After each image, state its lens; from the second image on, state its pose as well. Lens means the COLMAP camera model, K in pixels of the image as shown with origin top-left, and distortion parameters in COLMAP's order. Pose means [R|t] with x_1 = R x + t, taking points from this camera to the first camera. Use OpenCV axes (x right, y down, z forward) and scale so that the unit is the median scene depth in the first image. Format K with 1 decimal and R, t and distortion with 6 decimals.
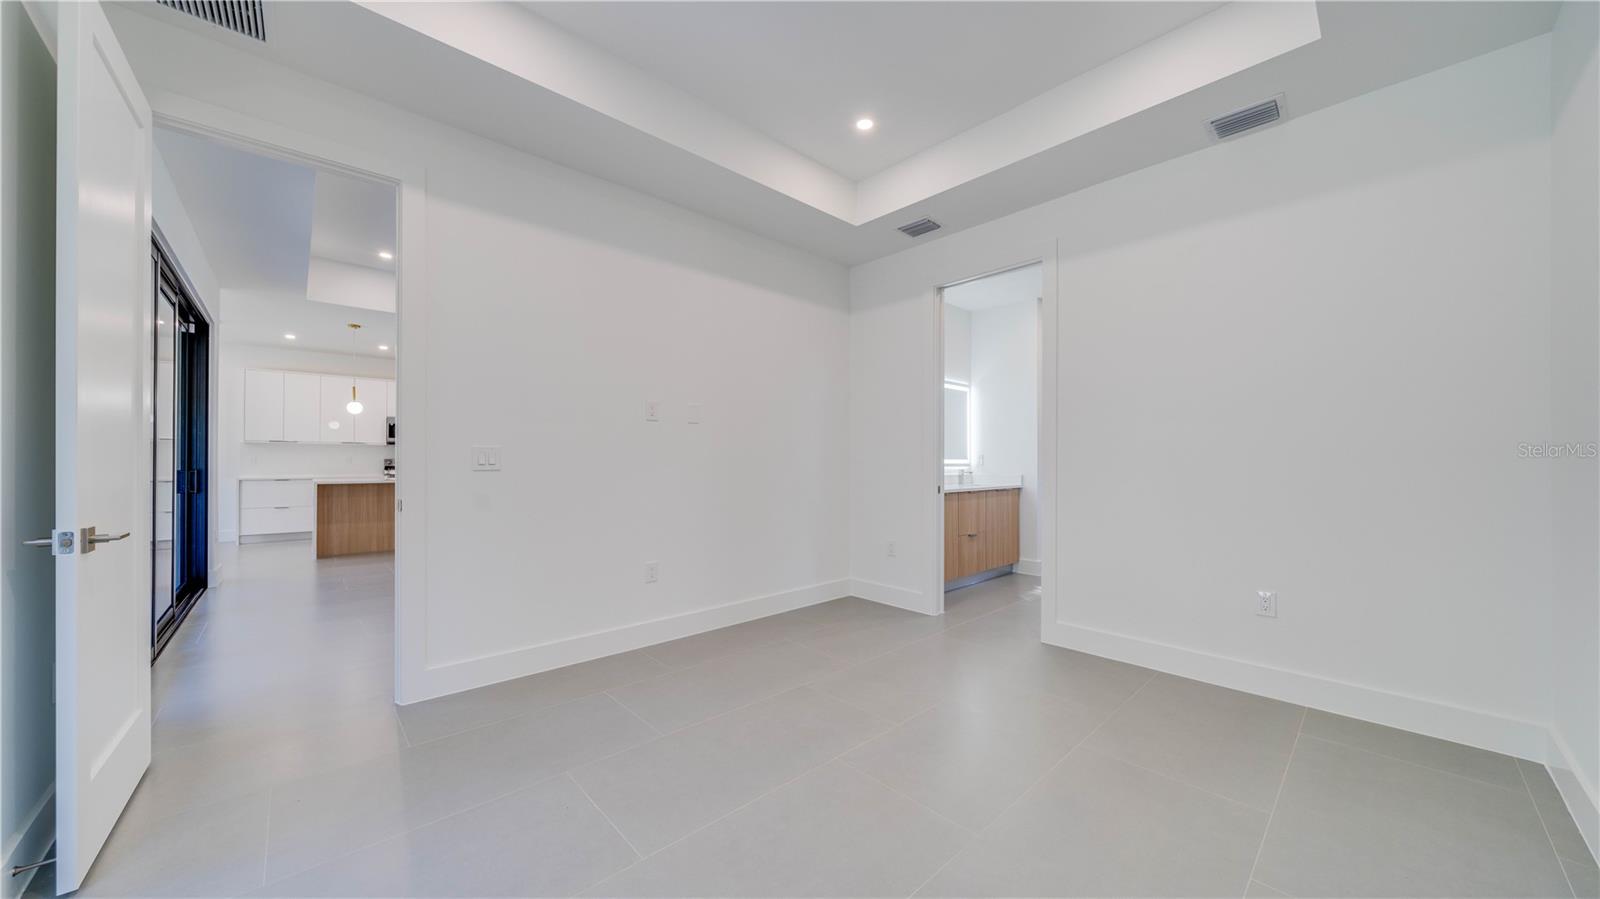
lens RADIAL K [[557.6, 0, 798.0], [0, 557.6, 459.8], [0, 0, 1]] dist [0.001211, 0.000054]
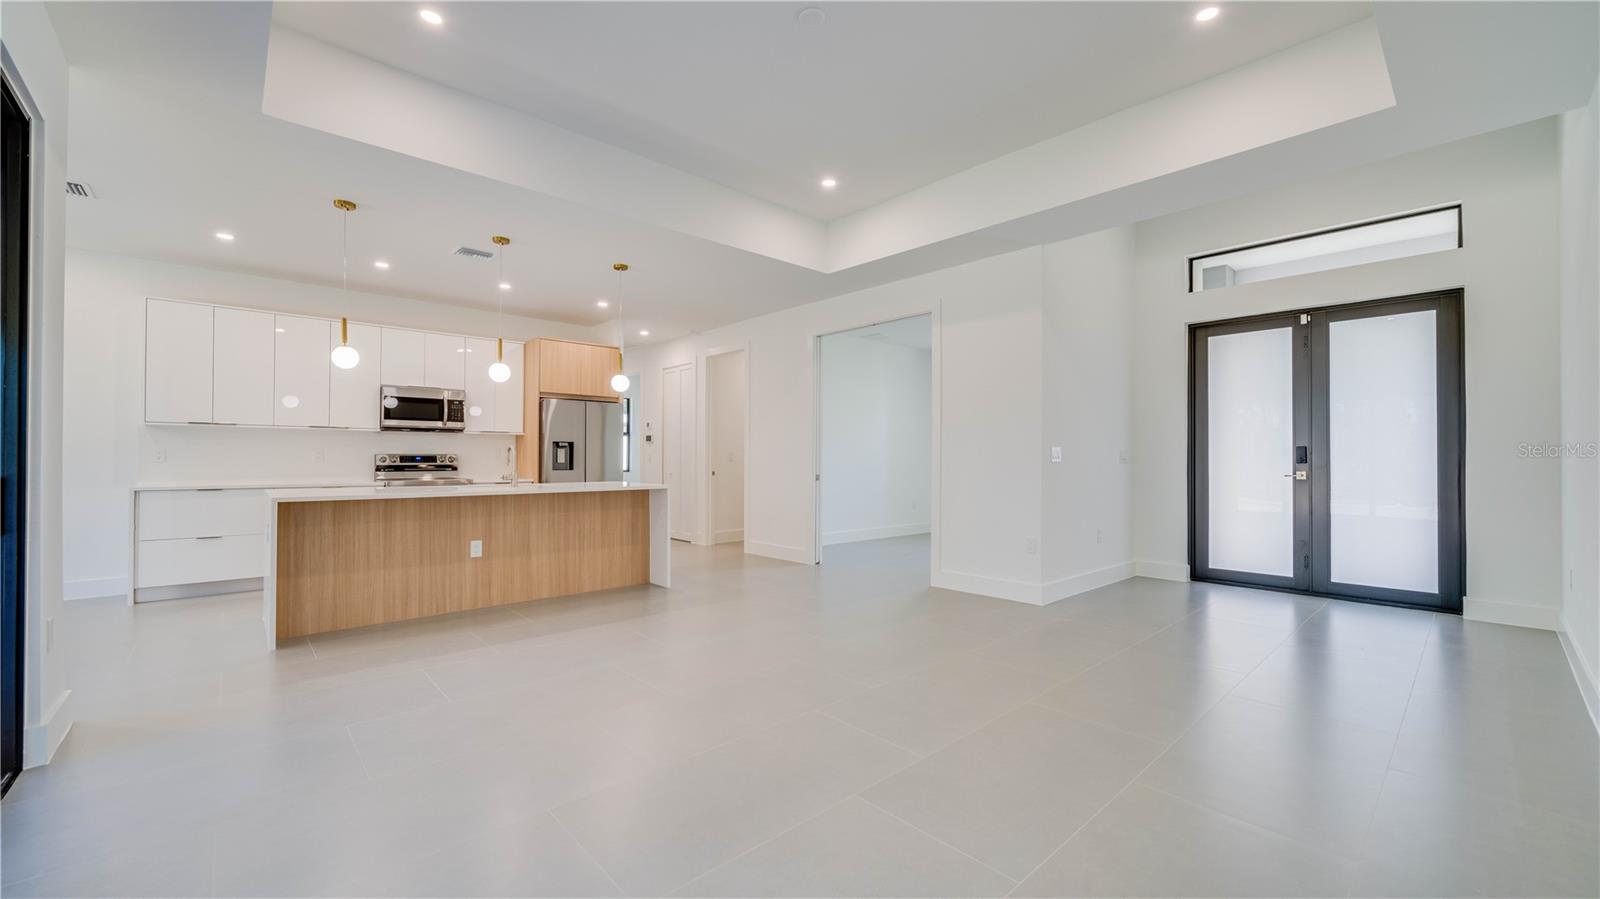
lens RADIAL K [[635.5, 0, 813.0], [0, 635.5, 457.2], [0, 0, 1]] dist [-0.008656, 0.000249]
pose [[0.999893, 0.003076, 0.014298, -0.347115], [-0.003084, 0.999995, 0.000551, 0.000506], [-0.014297, -0.000595, 0.999898, 0.379652]]
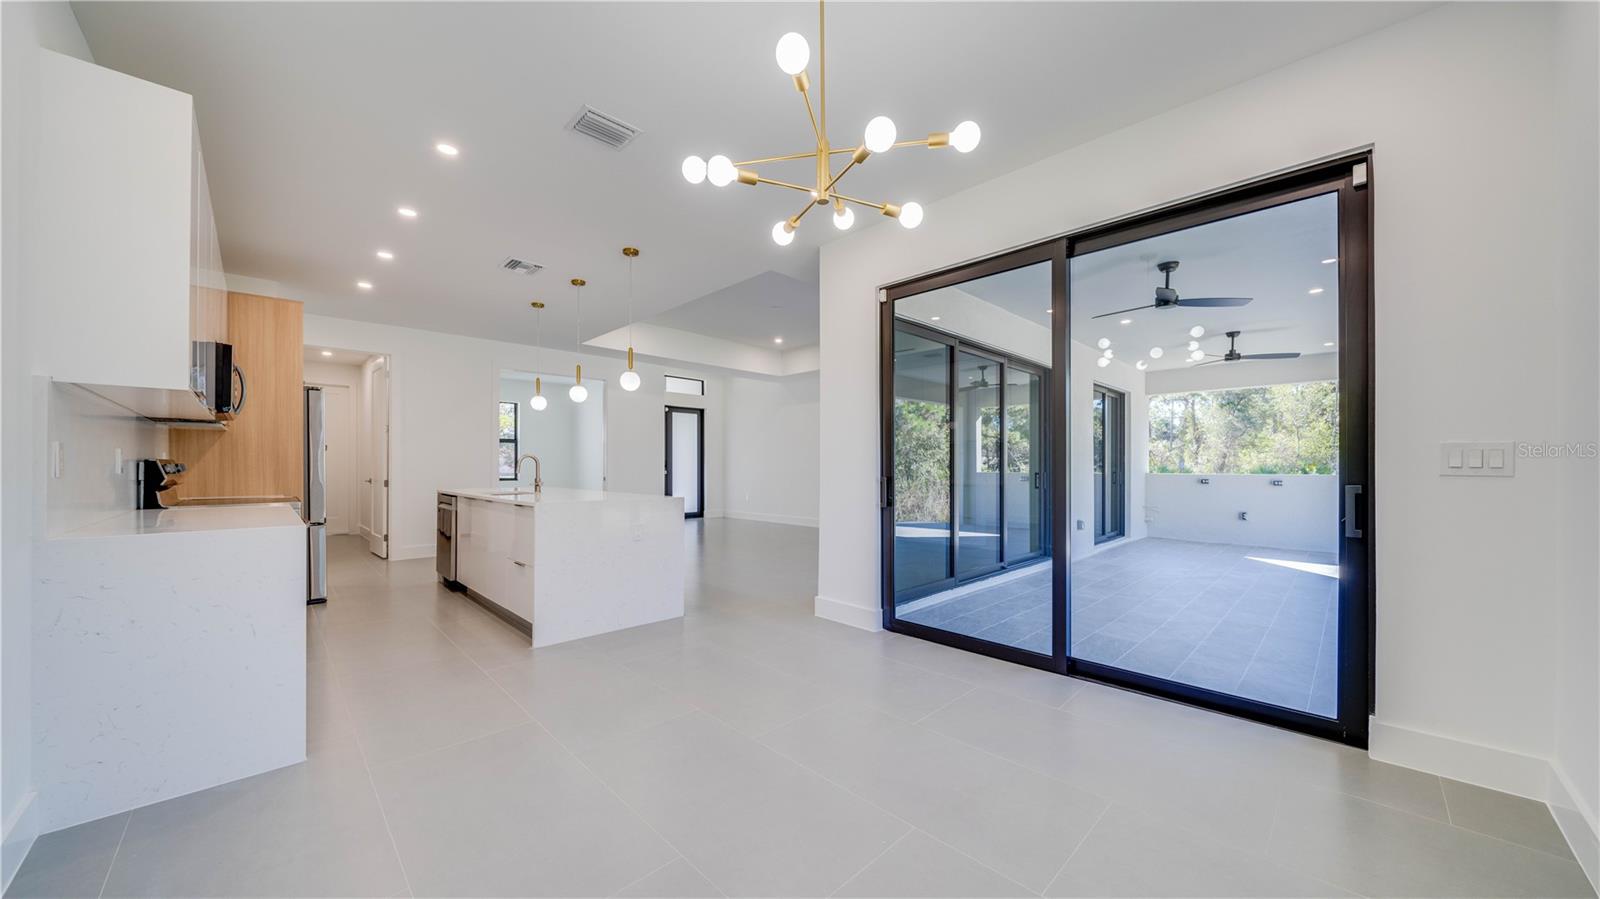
lens RADIAL K [[557.6, 0, 797.6], [0, 557.6, 466.8], [0, 0, 1]] dist [0.001211, 0.000054]
pose [[-0.039626, -0.001098, 0.999214, -1.390888], [-0.002295, 0.999997, 0.001008, 0.002474], [-0.999212, -0.002254, -0.039628, 0.810856]]
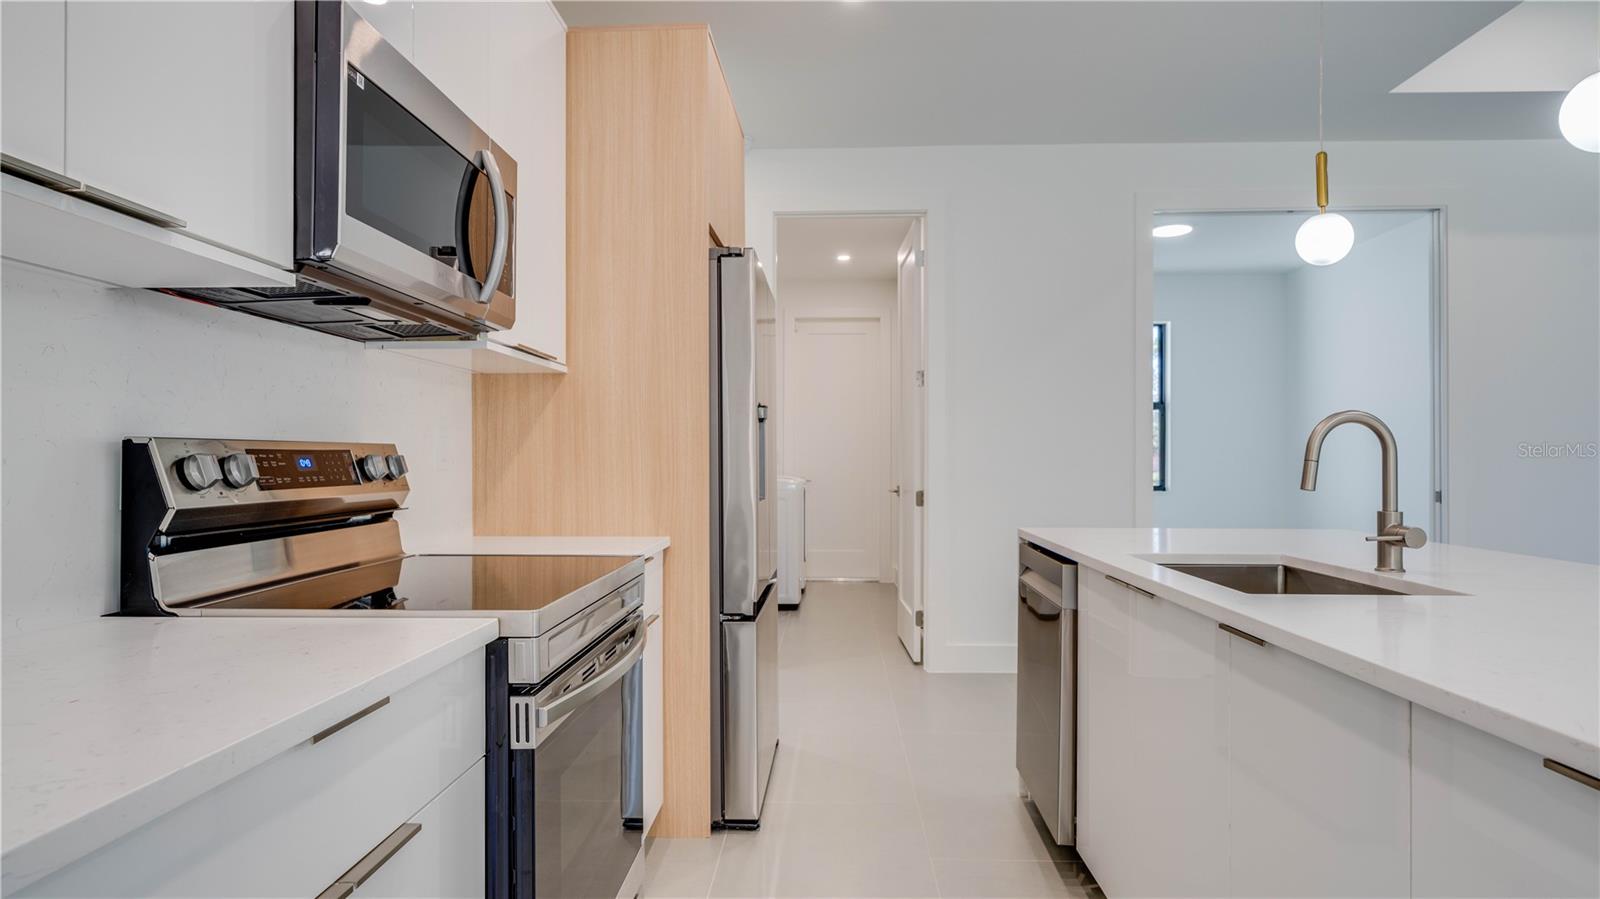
lens RADIAL K [[901.8, 0, 800.4], [0, 901.8, 454.4], [0, 0, 1]] dist [0.004873, -0.000372]
pose [[0.692582, 0.003790, 0.721329, -0.991059], [-0.000872, 0.999990, -0.004416, 0.002465], [-0.721339, 0.002429, 0.692578, 1.049668]]
